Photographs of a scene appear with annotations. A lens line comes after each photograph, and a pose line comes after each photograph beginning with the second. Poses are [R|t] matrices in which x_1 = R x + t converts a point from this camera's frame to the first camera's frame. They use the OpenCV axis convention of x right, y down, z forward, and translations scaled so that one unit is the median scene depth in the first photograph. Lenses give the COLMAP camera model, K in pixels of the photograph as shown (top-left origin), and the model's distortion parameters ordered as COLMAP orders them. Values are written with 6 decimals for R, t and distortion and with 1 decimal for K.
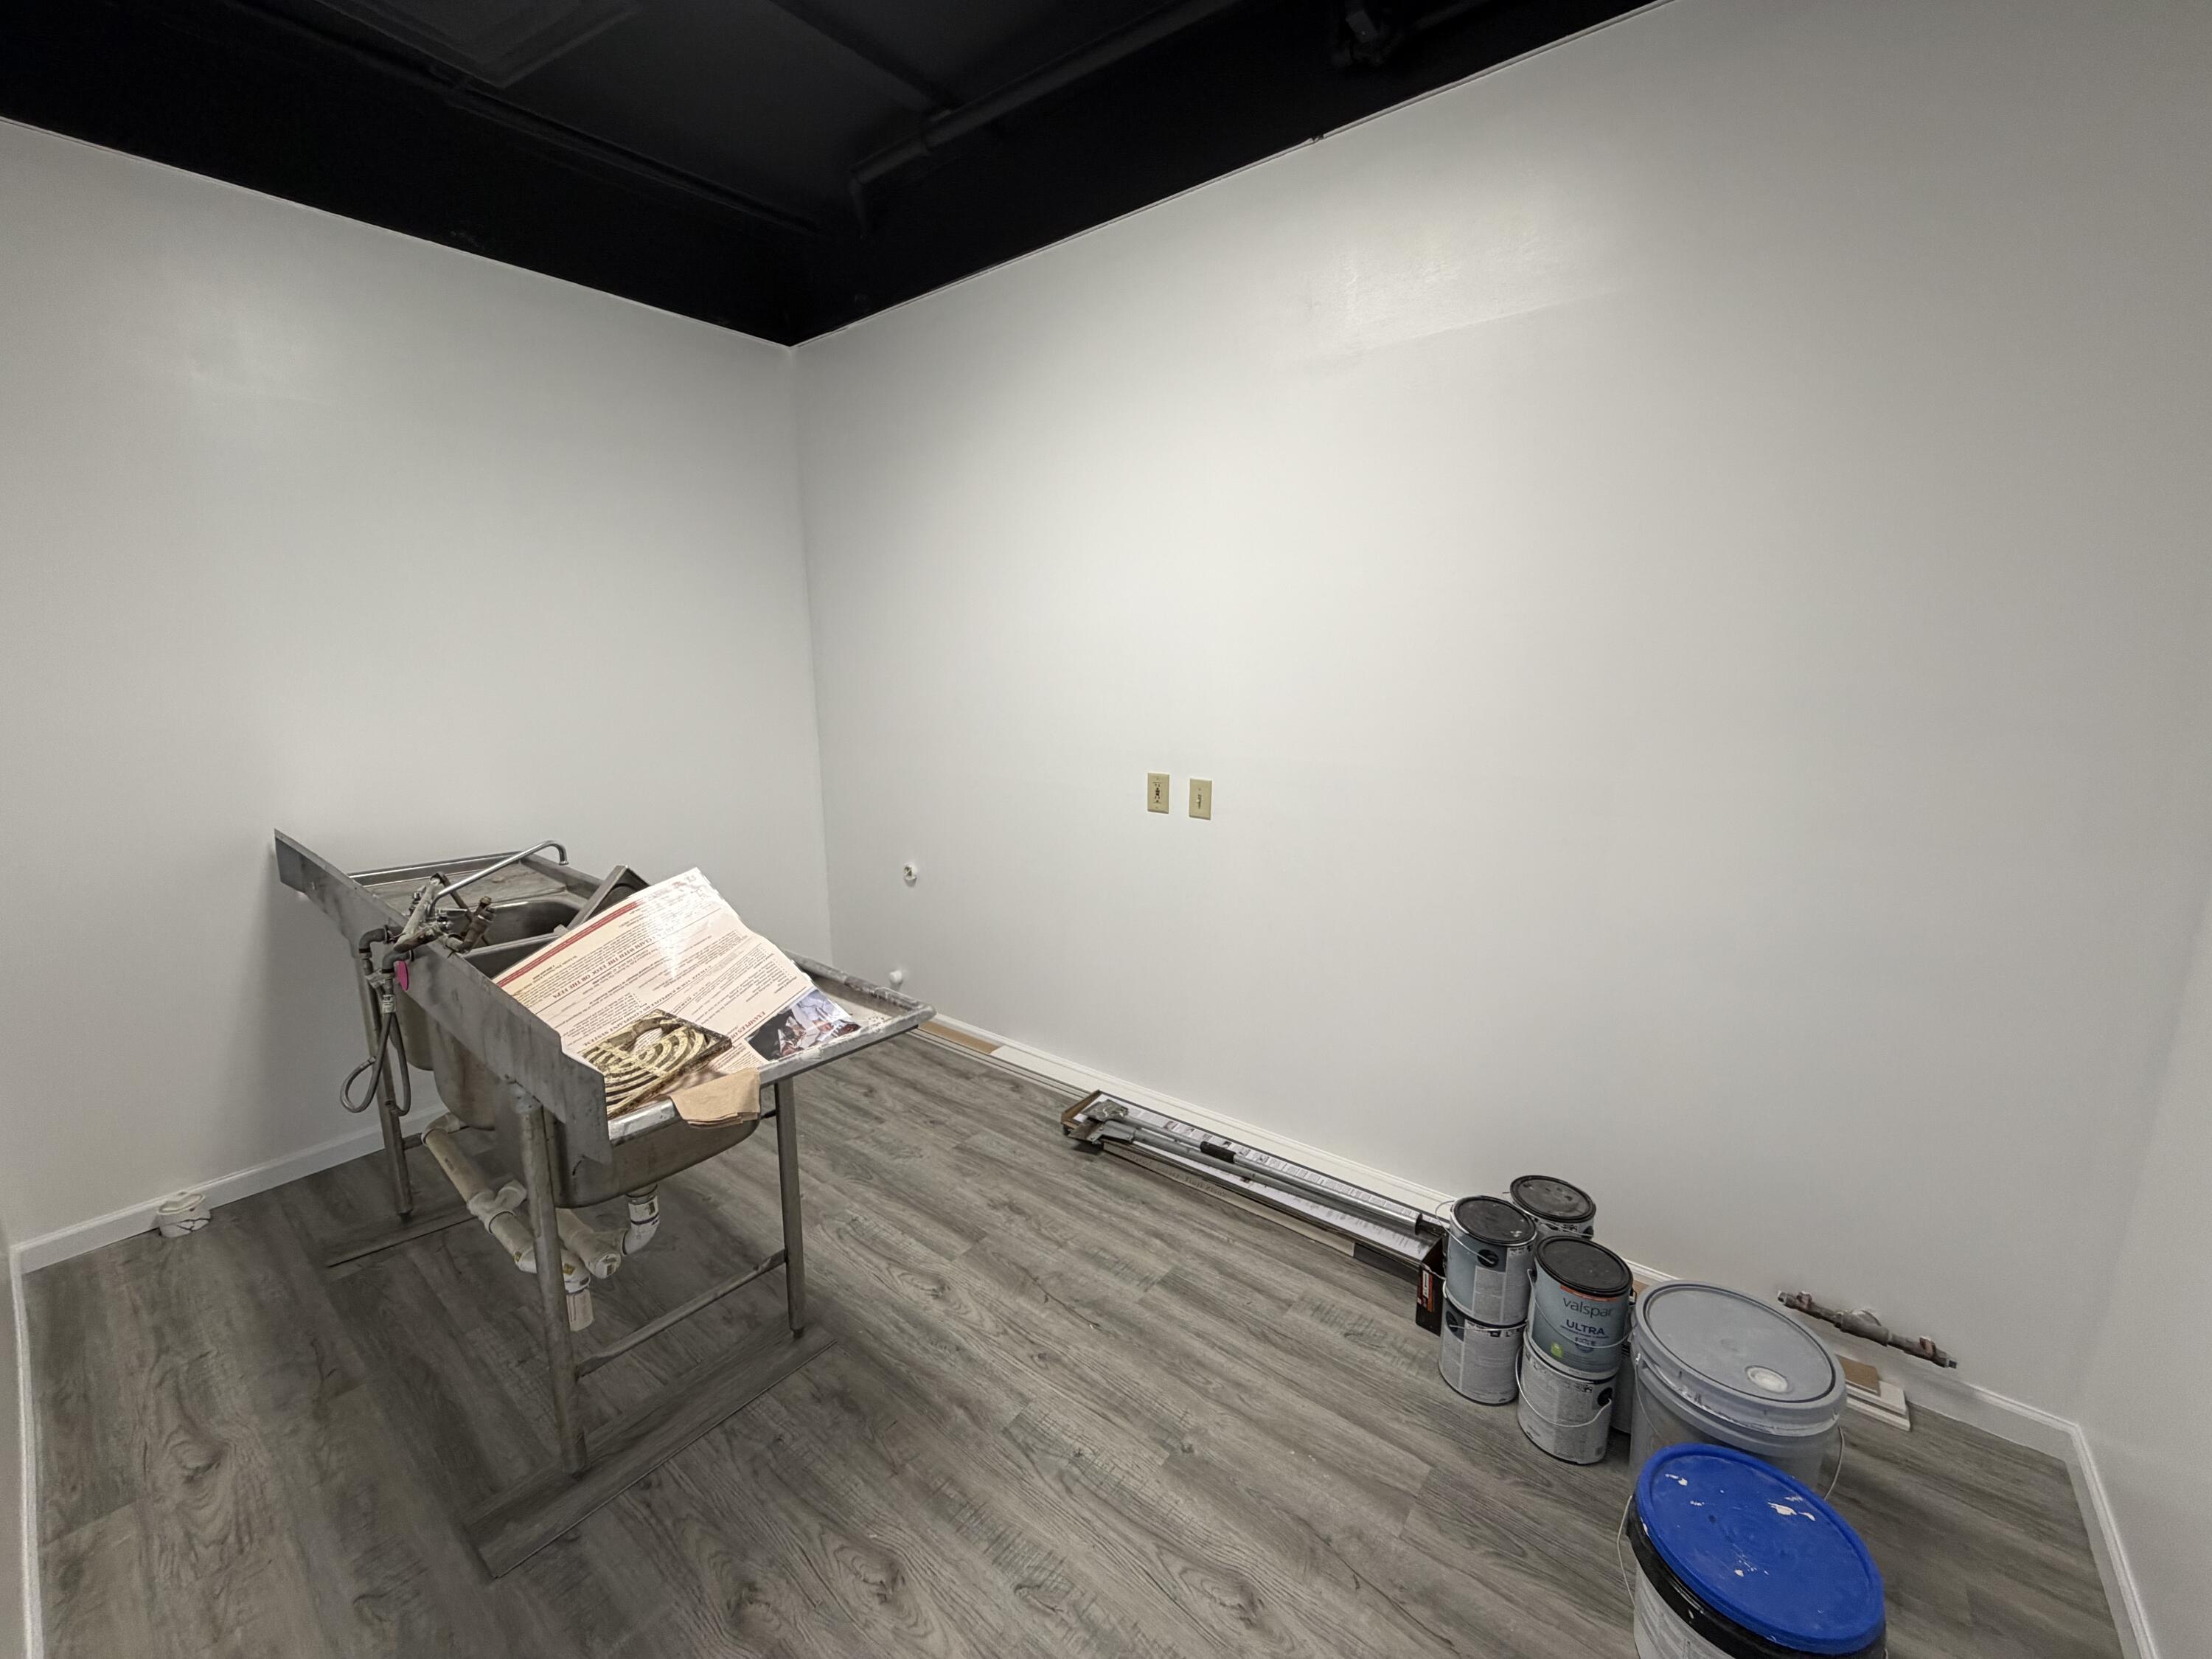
lens RADIAL K [[873.7, 0, 1097.6], [0, 873.7, 826.1], [0, 0, 1]] dist [0.001362, -0.000408]
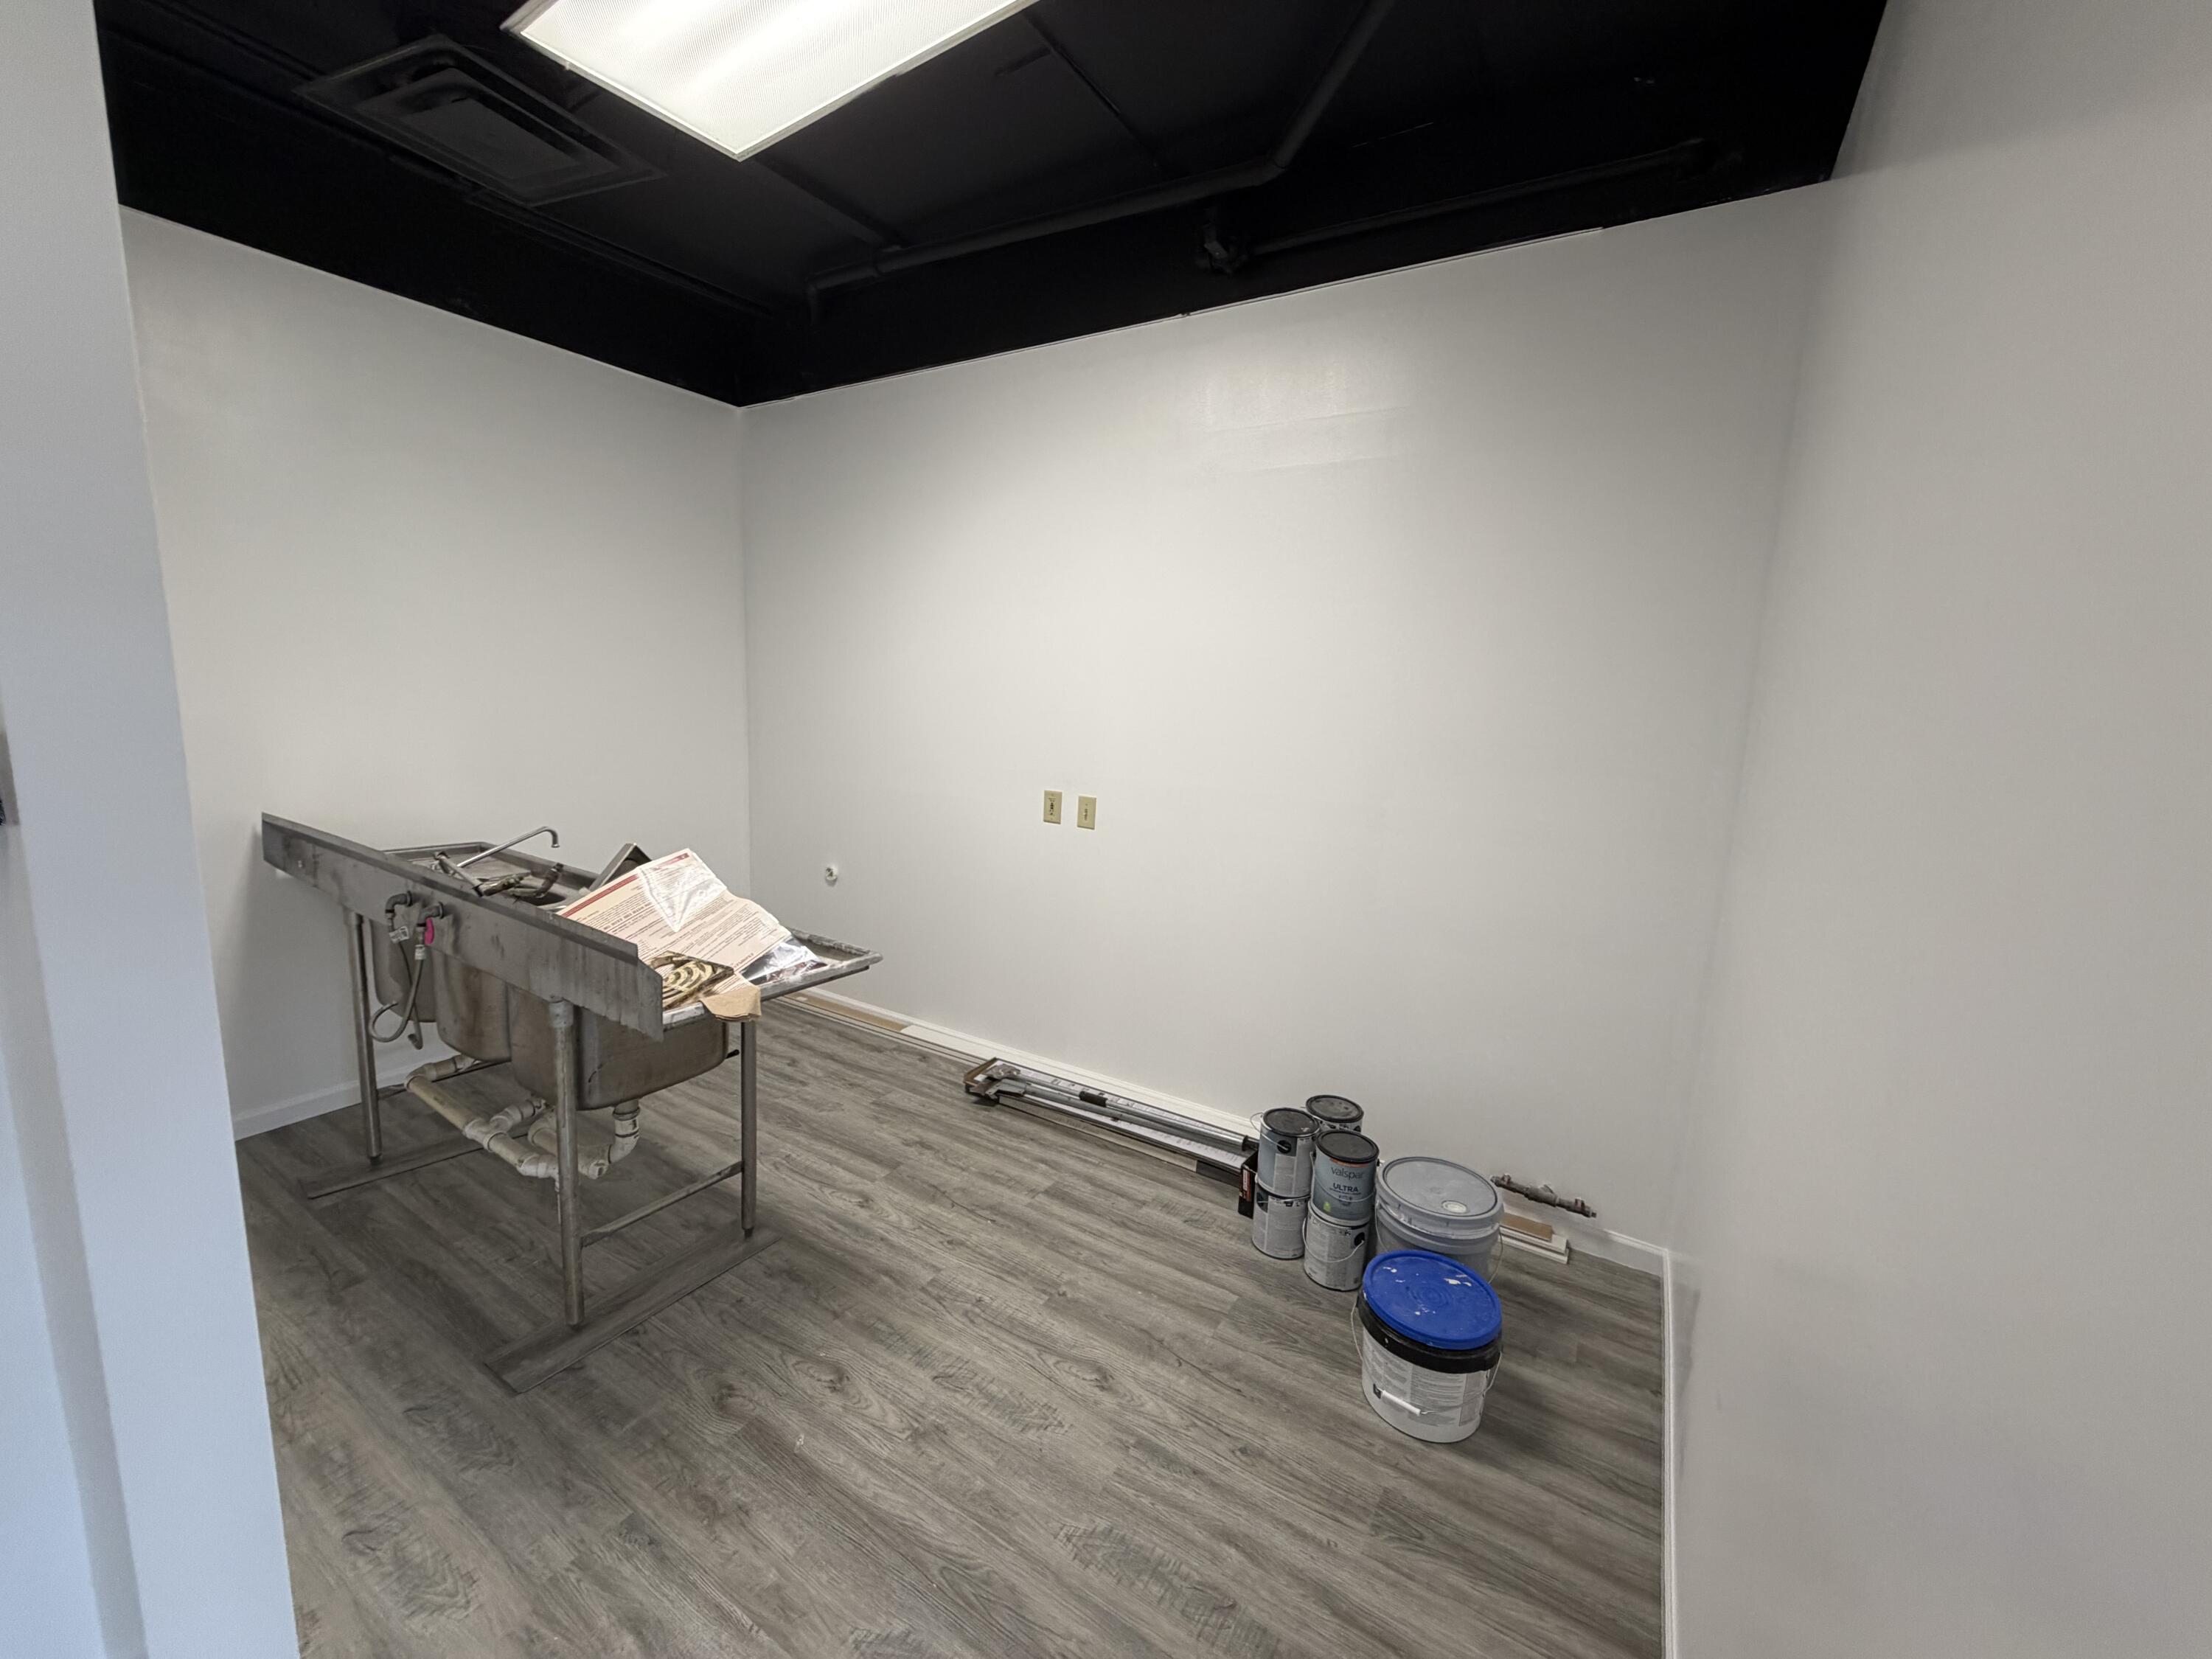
lens RADIAL K [[873.7, 0, 1097.7], [0, 873.7, 829.5], [0, 0, 1]] dist [0.001362, -0.000408]
pose [[0.992055, 0.028676, 0.122492, -0.024572], [-0.025178, 0.999232, -0.030011, 0.042345], [-0.123259, 0.026689, 0.992016, -0.318099]]
